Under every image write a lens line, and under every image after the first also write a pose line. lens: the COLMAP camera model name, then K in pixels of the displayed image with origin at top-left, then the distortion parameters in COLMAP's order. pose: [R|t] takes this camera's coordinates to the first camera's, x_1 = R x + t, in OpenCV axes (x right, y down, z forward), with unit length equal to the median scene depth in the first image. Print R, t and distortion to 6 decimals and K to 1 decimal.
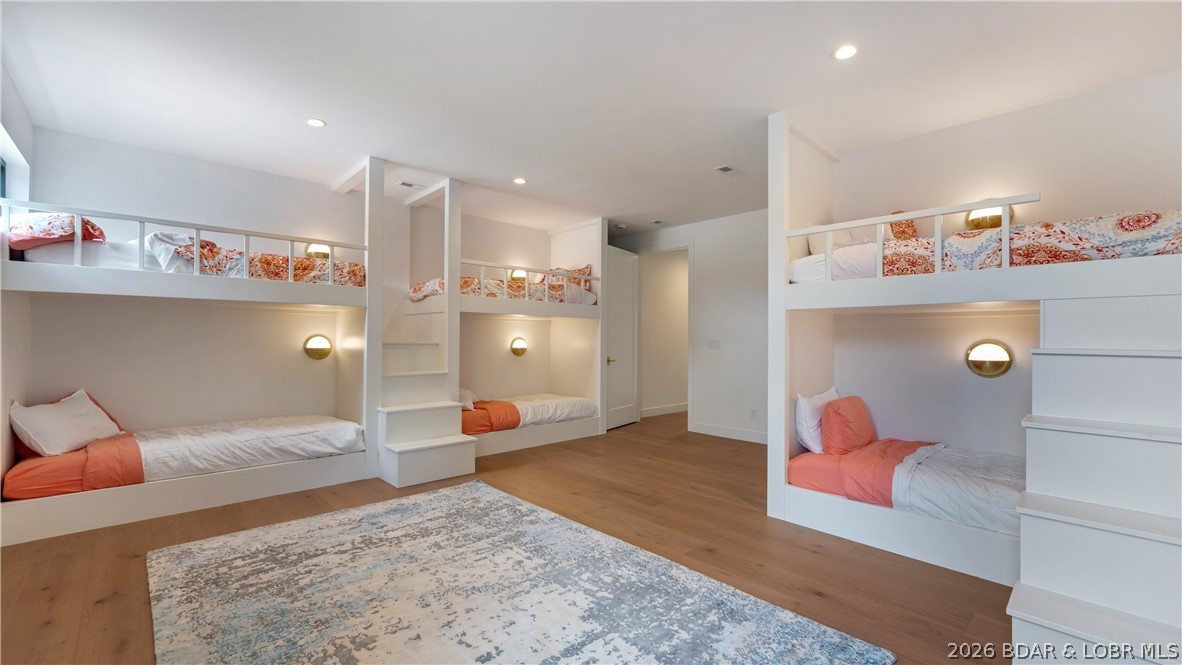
lens RADIAL K [[492.7, 0, 591.8], [0, 492.7, 333.5], [0, 0, 1]] dist [-0.004704, 0.000059]
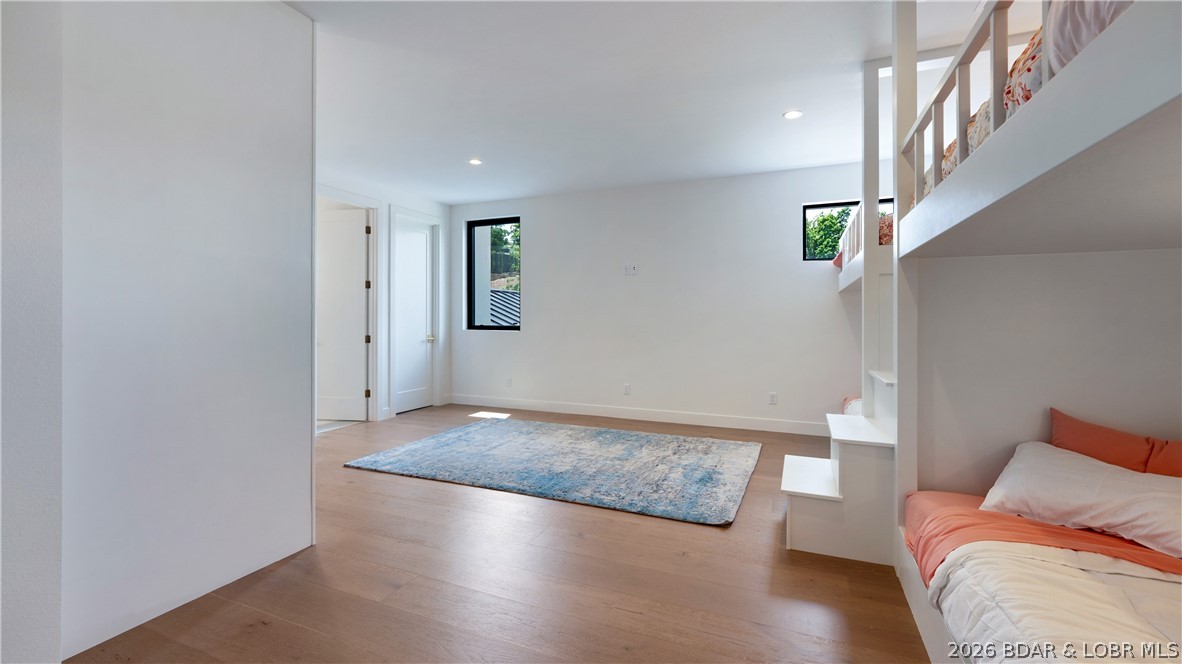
lens RADIAL K [[492.7, 0, 592.3], [0, 492.7, 323.7], [0, 0, 1]] dist [-0.004704, 0.000059]
pose [[-0.914070, -0.001066, -0.405555, 0.317386], [-0.001919, 0.999997, 0.001696, 0.022919], [0.405552, 0.002328, -0.914069, 2.183166]]
